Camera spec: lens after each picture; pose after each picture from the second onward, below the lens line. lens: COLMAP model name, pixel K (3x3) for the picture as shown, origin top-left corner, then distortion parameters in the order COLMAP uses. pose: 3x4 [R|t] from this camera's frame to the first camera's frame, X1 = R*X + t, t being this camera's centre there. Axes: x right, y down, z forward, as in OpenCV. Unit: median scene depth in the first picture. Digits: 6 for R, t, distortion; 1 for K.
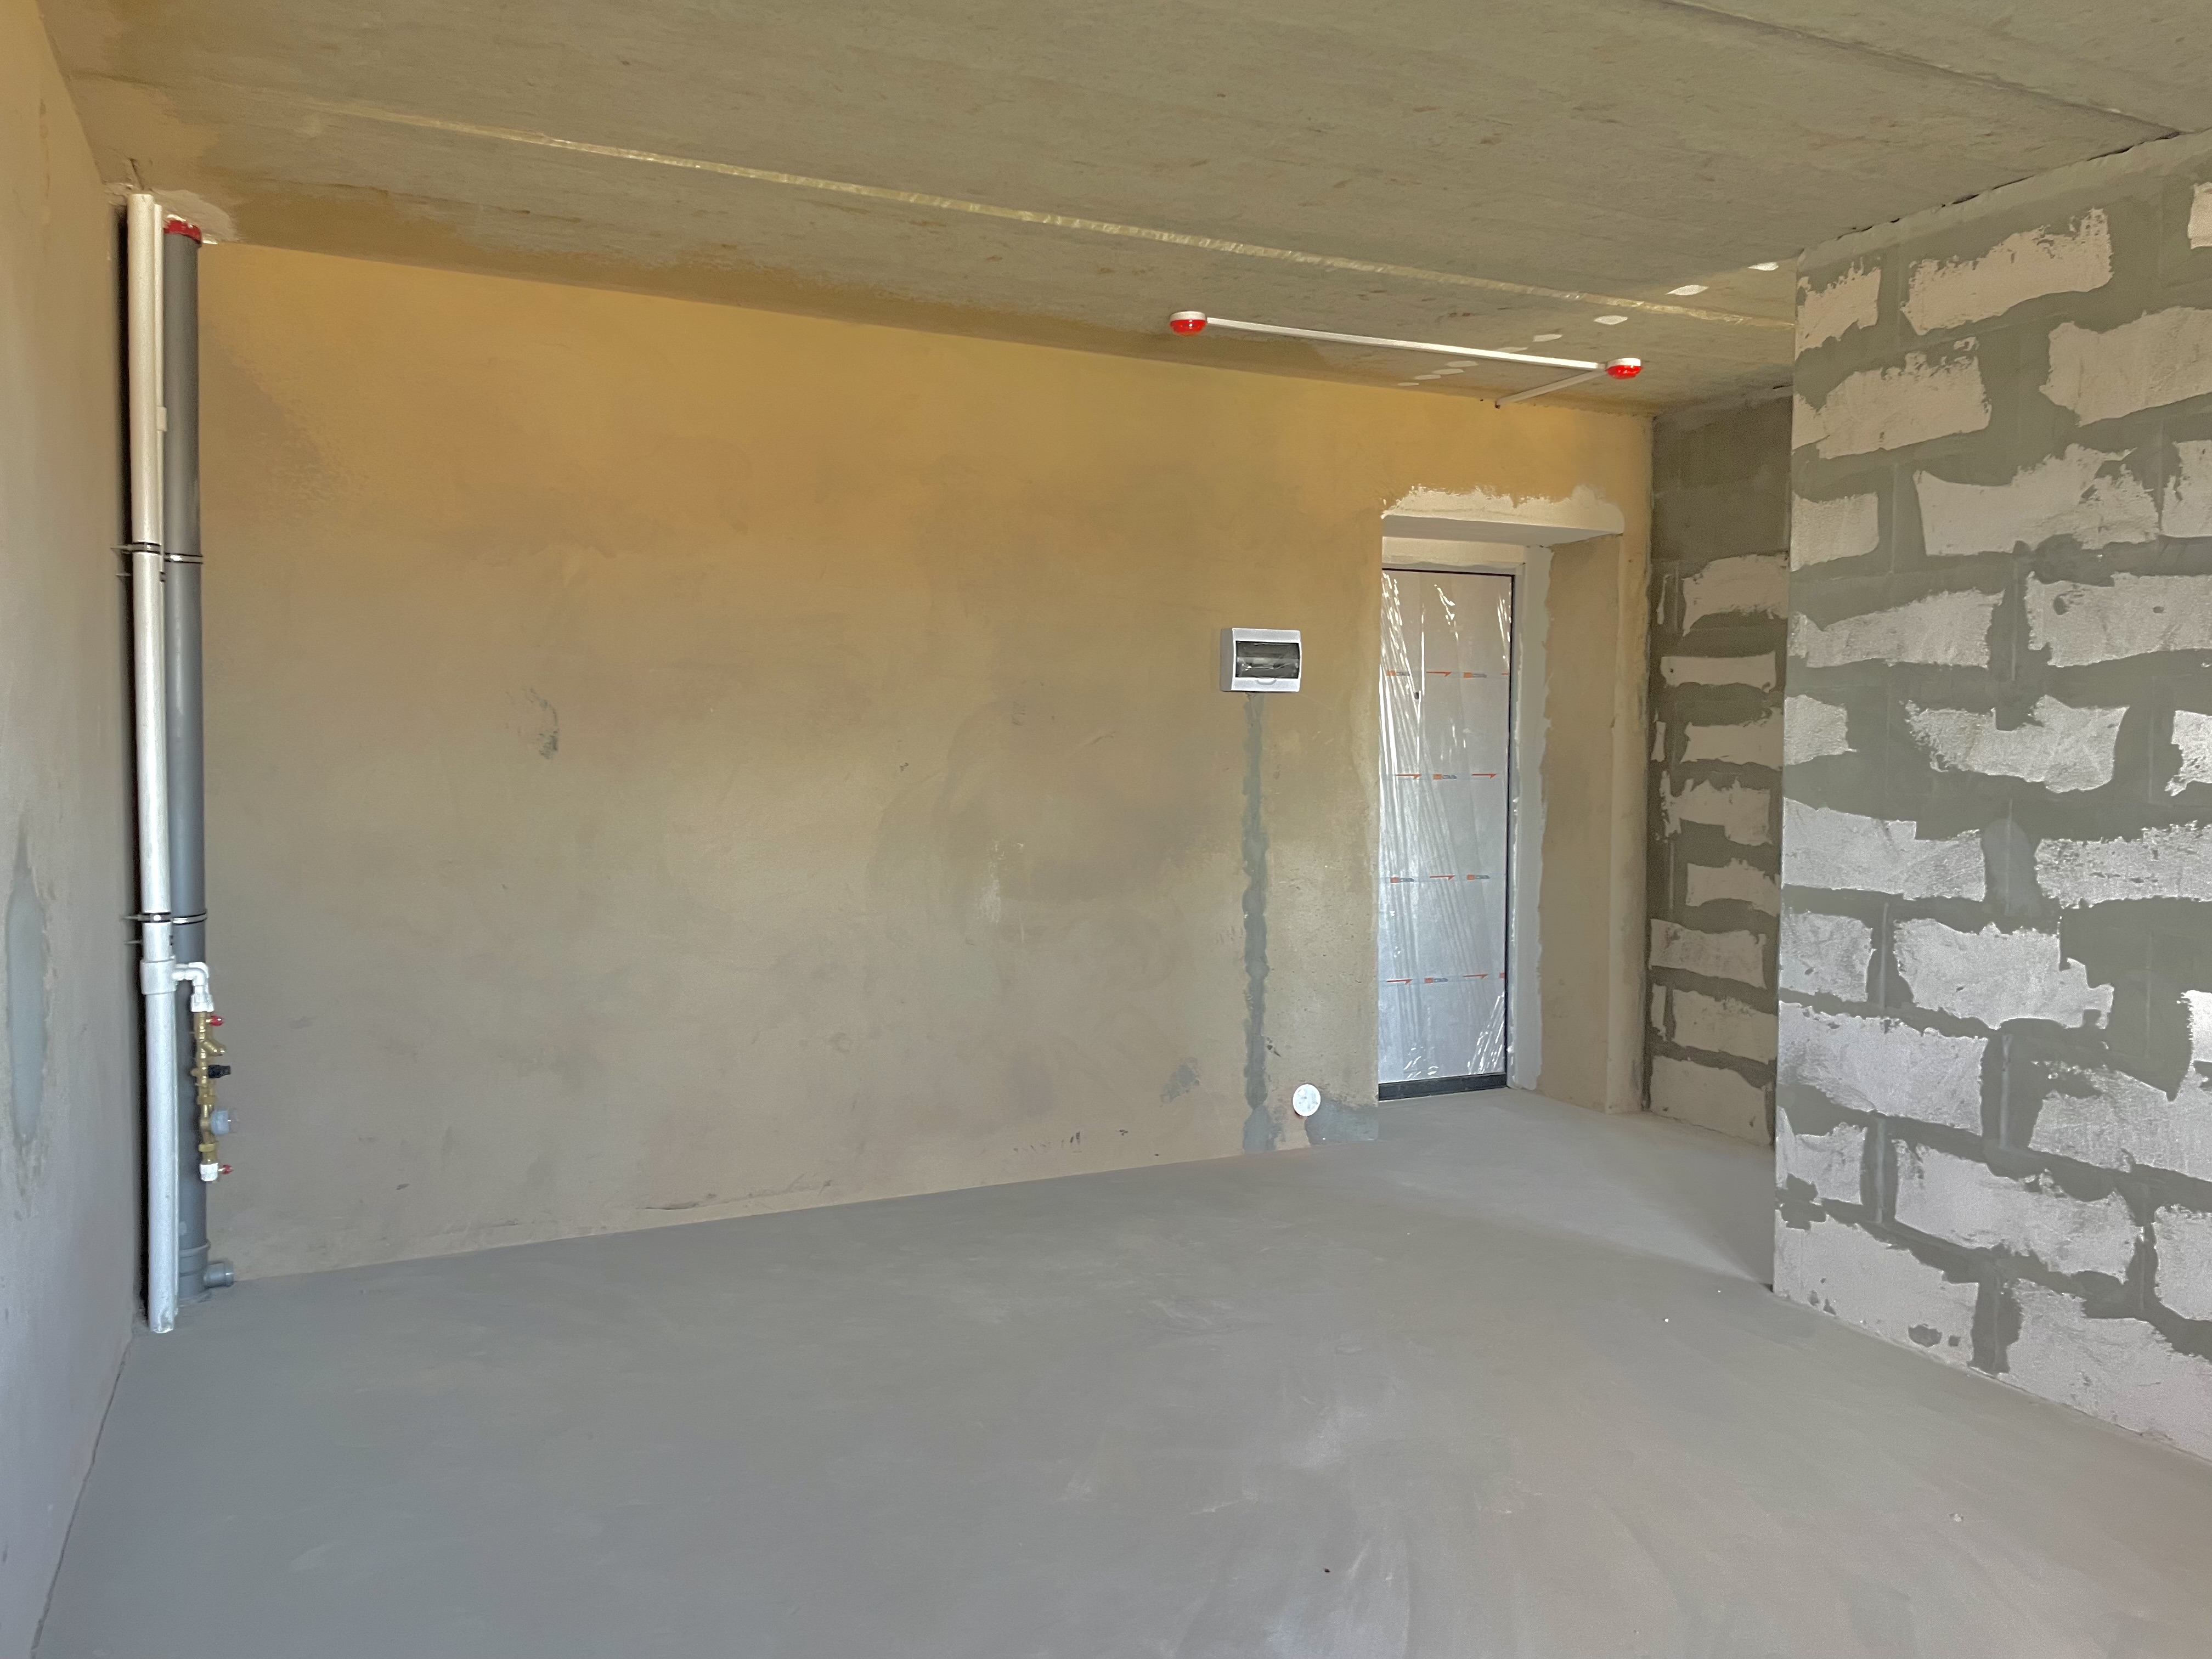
lens RADIAL K [[1686.6, 0, 1099.0], [0, 1686.6, 806.2], [0, 0, 1]] dist [0.078463, -0.100158]
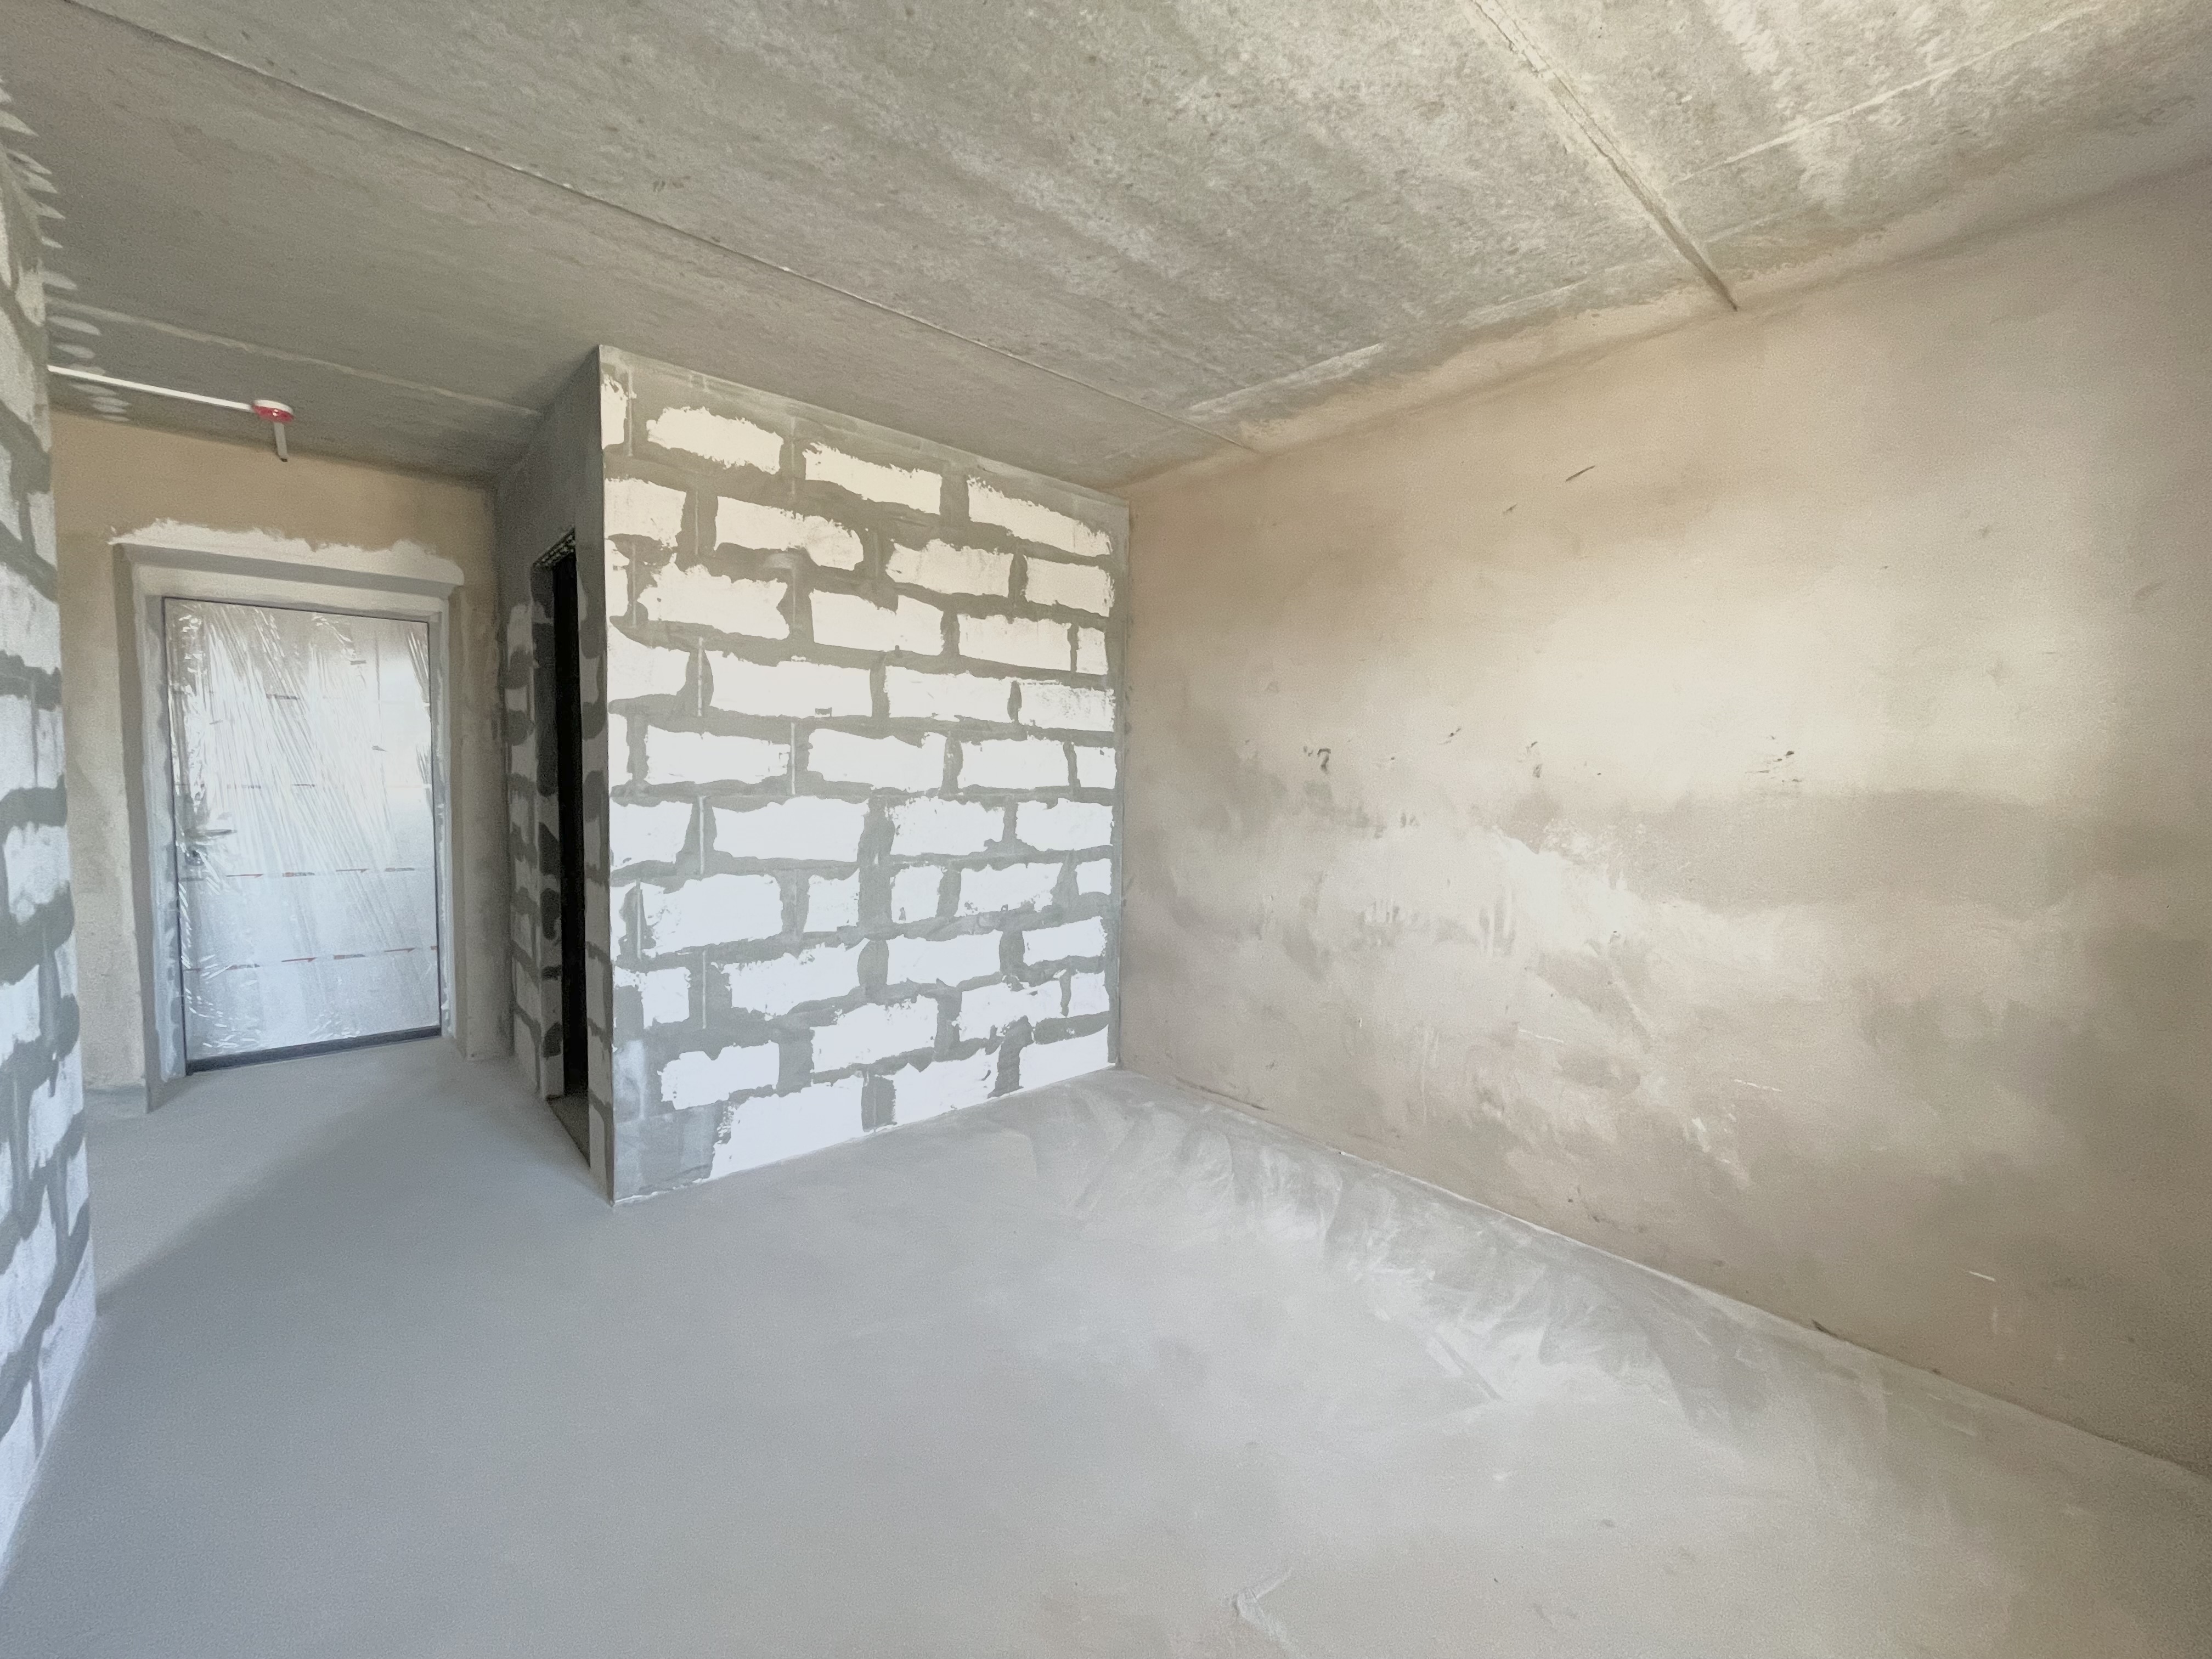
lens RADIAL K [[892.4, 0, 1121.0], [0, 892.4, 825.7], [0, 0, 1]] dist [0.000066, -0.000150]
pose [[0.960379, -0.008480, 0.278568, 0.640618], [0.001558, 0.999685, 0.025060, -0.005388], [-0.278692, -0.023633, 0.960090, 0.283328]]
